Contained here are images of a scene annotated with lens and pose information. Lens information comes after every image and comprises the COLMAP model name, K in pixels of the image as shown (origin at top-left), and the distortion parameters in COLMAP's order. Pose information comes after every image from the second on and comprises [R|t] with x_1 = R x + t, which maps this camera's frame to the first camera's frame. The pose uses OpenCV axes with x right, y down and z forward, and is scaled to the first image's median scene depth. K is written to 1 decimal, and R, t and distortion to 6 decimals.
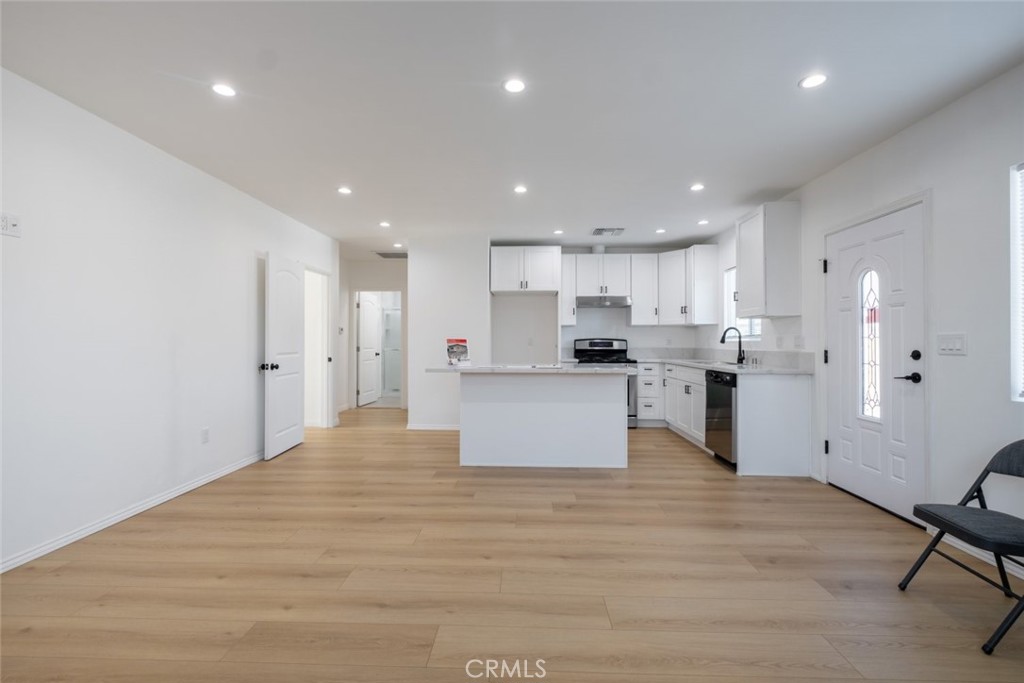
lens RADIAL K [[444.7, 0, 513.6], [0, 444.7, 338.9], [0, 0, 1]] dist [0.000071, -0.000691]
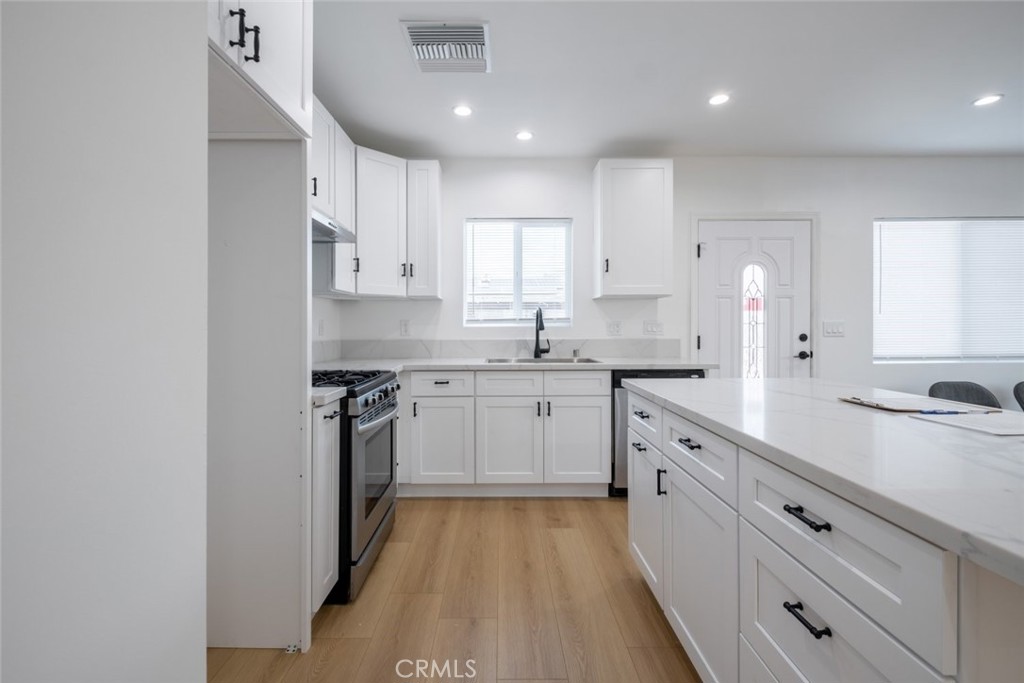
lens RADIAL K [[450.9, 0, 505.8], [0, 450.9, 326.3], [0, 0, 1]] dist [0.001195, 0.000000]
pose [[-0.033102, -0.002665, 0.999448, -0.254329], [-0.003876, 0.999989, 0.002538, 0.002866], [-0.999444, -0.003790, -0.033112, 1.300770]]
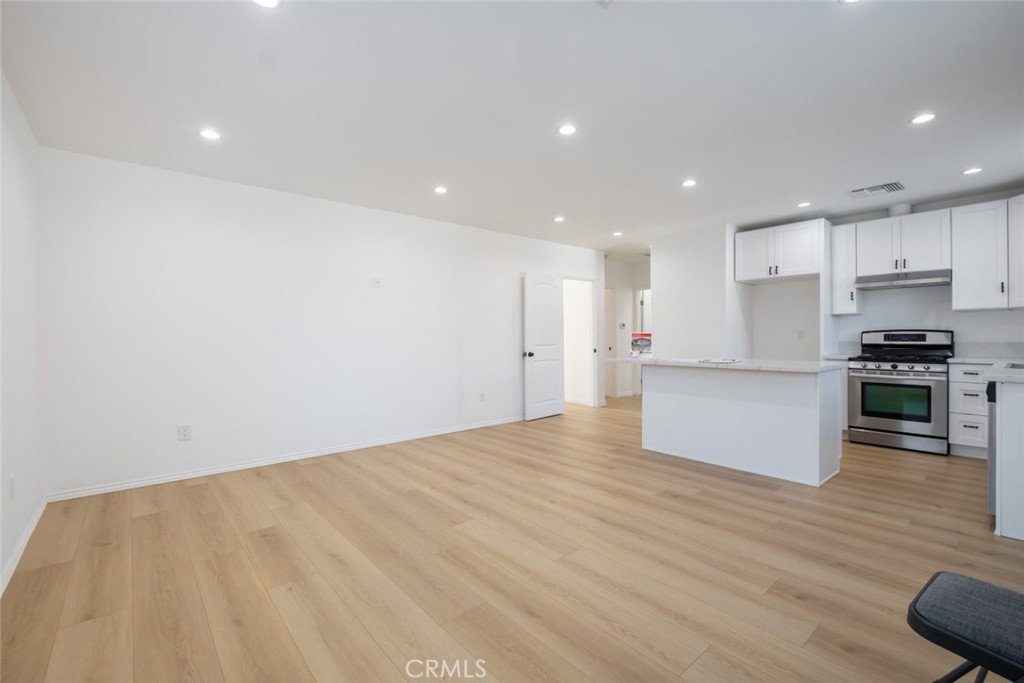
lens RADIAL K [[444.7, 0, 513.6], [0, 444.7, 338.9], [0, 0, 1]] dist [0.000071, -0.000691]
pose [[0.678534, -0.000469, -0.734568, 0.472618], [0.011665, 0.999881, 0.010137, -0.000710], [0.734476, -0.015447, 0.678459, 0.023625]]
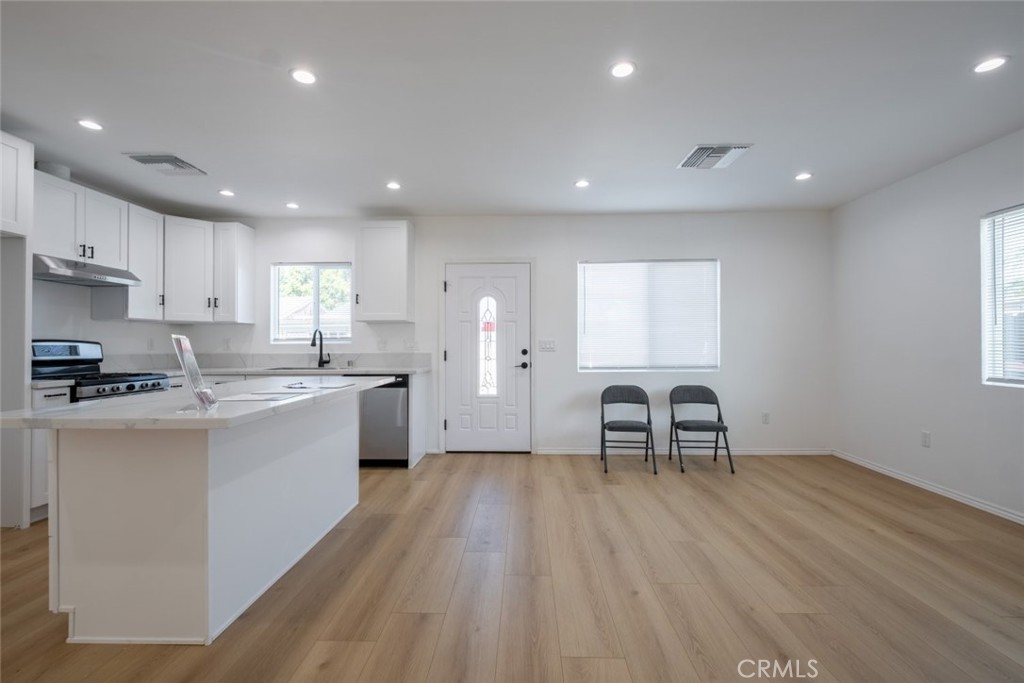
lens RADIAL K [[444.7, 0, 513.6], [0, 444.7, 338.9], [0, 0, 1]] dist [0.000071, -0.000691]
pose [[-0.004434, 0.010544, 0.999935, -0.538241], [-0.003871, 0.999937, -0.010561, 0.003006], [-0.999983, -0.003918, -0.004393, 0.716530]]
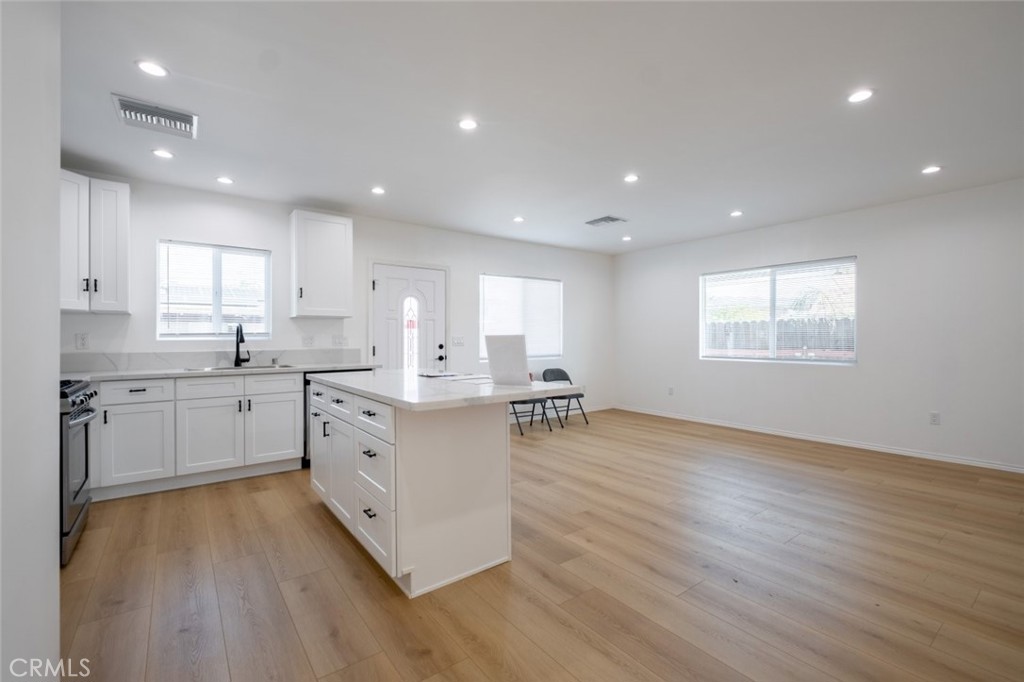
lens RADIAL K [[439.2, 0, 511.8], [0, 439.2, 339.1], [0, 0, 1]] dist [-0.001737, -0.000857]
pose [[-0.622017, 0.000379, 0.783004, -0.558598], [-0.001844, 0.999996, -0.001949, 0.004604], [-0.783002, -0.002656, -0.622014, 1.344073]]
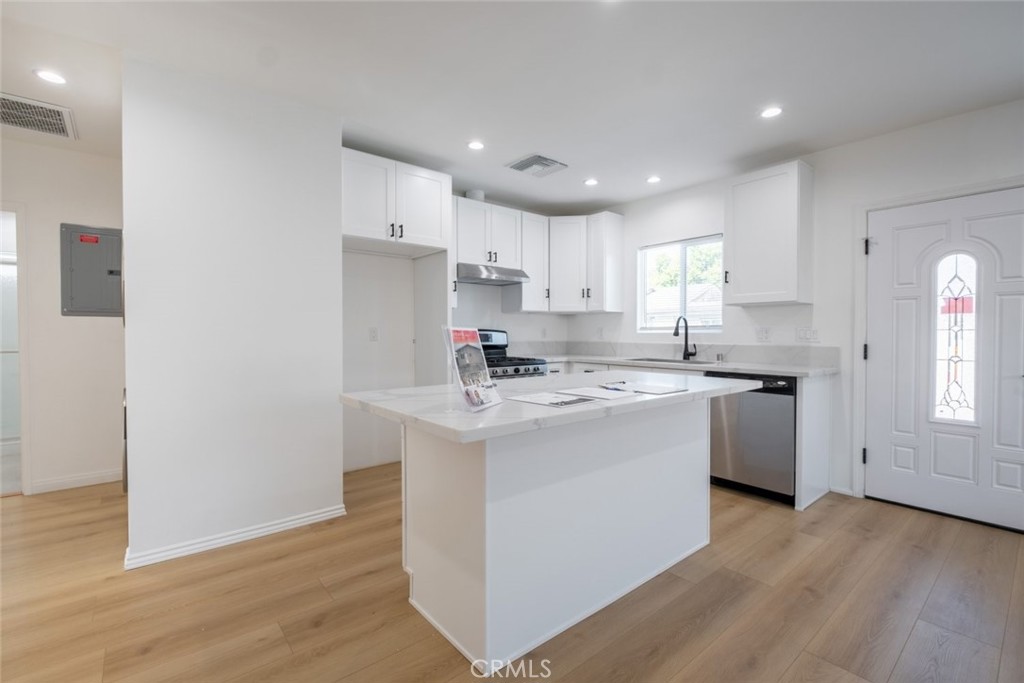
lens RADIAL K [[448.6, 0, 513.2], [0, 448.6, 337.8], [0, 0, 1]] dist [-0.001273, -0.000886]
pose [[0.749619, -0.008632, 0.661813, -0.344046], [-0.004014, 0.999837, 0.017587, 0.000176], [-0.661857, -0.015840, 0.749463, 0.712423]]
